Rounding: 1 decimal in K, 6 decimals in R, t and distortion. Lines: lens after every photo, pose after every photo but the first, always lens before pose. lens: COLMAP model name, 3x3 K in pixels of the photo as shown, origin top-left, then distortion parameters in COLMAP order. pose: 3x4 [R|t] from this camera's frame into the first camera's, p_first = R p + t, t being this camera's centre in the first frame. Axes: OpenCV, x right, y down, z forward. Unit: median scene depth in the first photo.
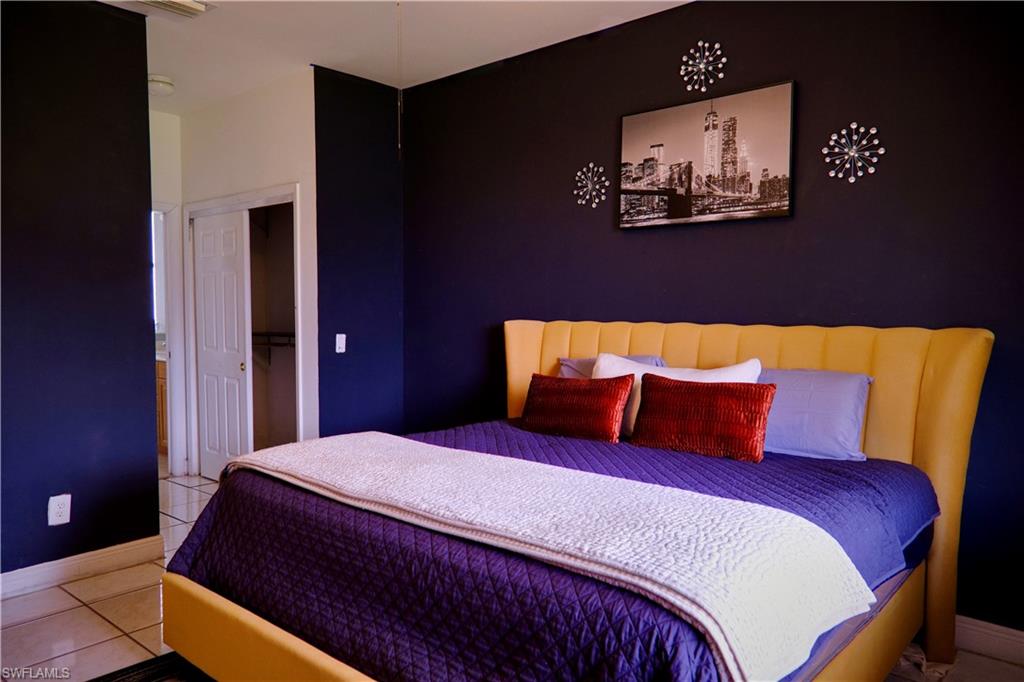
lens RADIAL K [[714.7, 0, 504.9], [0, 714.7, 341.5], [0, 0, 1]] dist [0.017907, 0.013231]
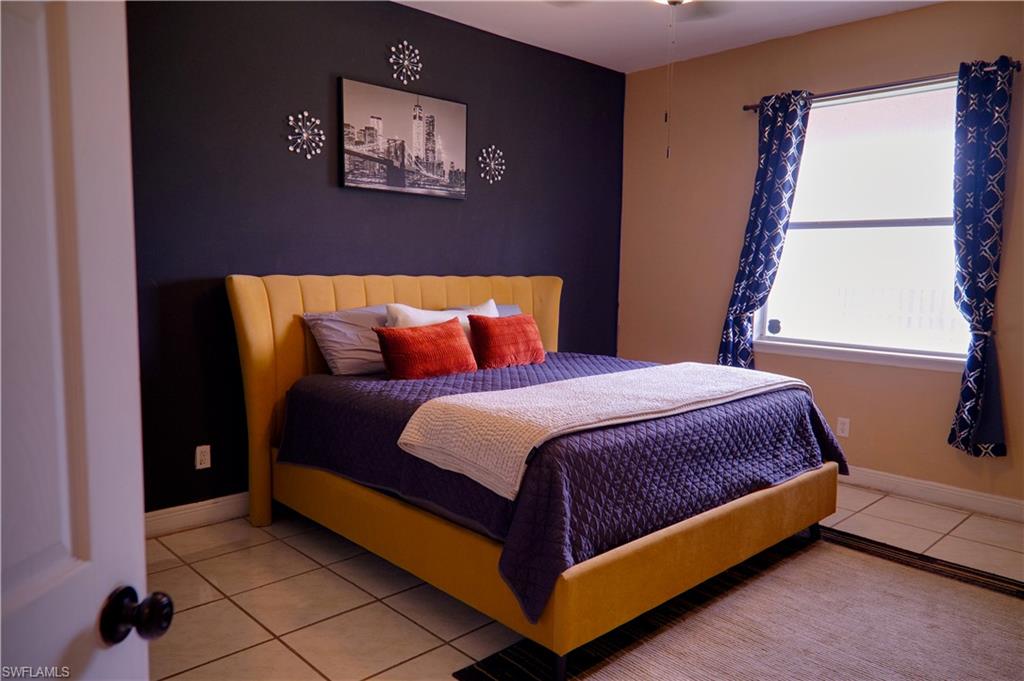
lens RADIAL K [[714.7, 0, 504.5], [0, 714.7, 339.9], [0, 0, 1]] dist [0.017907, 0.013231]
pose [[0.098761, -0.104264, 0.989634, -0.937744], [0.032284, 0.994308, 0.101535, -0.034536], [-0.994587, 0.021922, 0.101565, 0.706498]]
